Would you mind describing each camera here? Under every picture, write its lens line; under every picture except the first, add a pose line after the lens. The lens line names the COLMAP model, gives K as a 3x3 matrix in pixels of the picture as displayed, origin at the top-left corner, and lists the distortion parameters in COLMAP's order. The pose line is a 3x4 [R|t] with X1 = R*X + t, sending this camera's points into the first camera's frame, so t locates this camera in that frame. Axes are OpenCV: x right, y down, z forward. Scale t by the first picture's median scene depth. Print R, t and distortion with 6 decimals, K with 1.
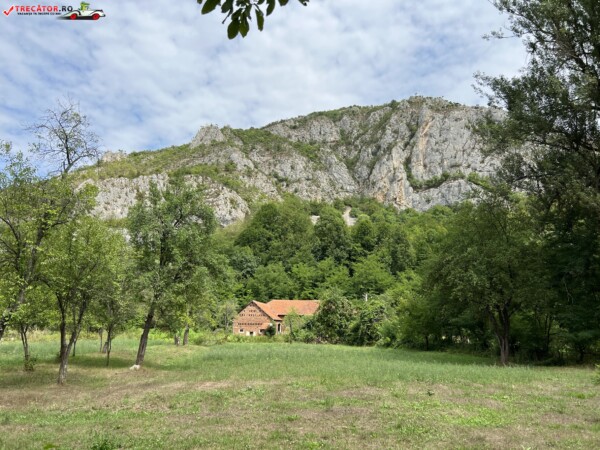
lens RADIAL K [[452.8, 0, 299.7], [0, 452.8, 228.5], [0, 0, 1]] dist [0.067580, -0.077073]
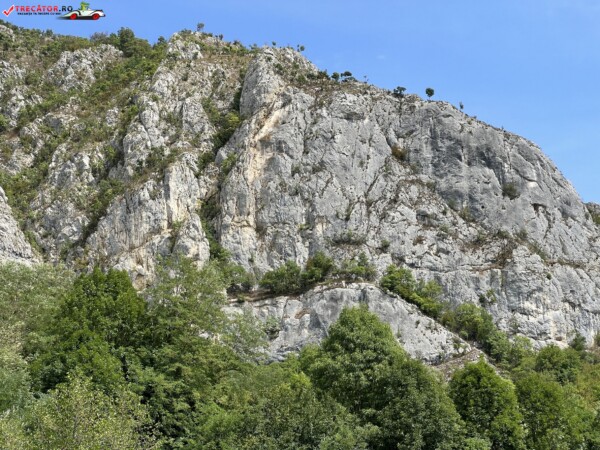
lens RADIAL K [[1342.9, 0, 305.2], [0, 1342.9, 223.9], [0, 0, 1]] dist [0.200412, 0.000000]
pose [[0.895898, 0.144165, 0.420217, -0.119832], [-0.085366, 0.984121, -0.155625, 0.013262], [-0.435980, 0.103552, 0.893979, 0.072586]]
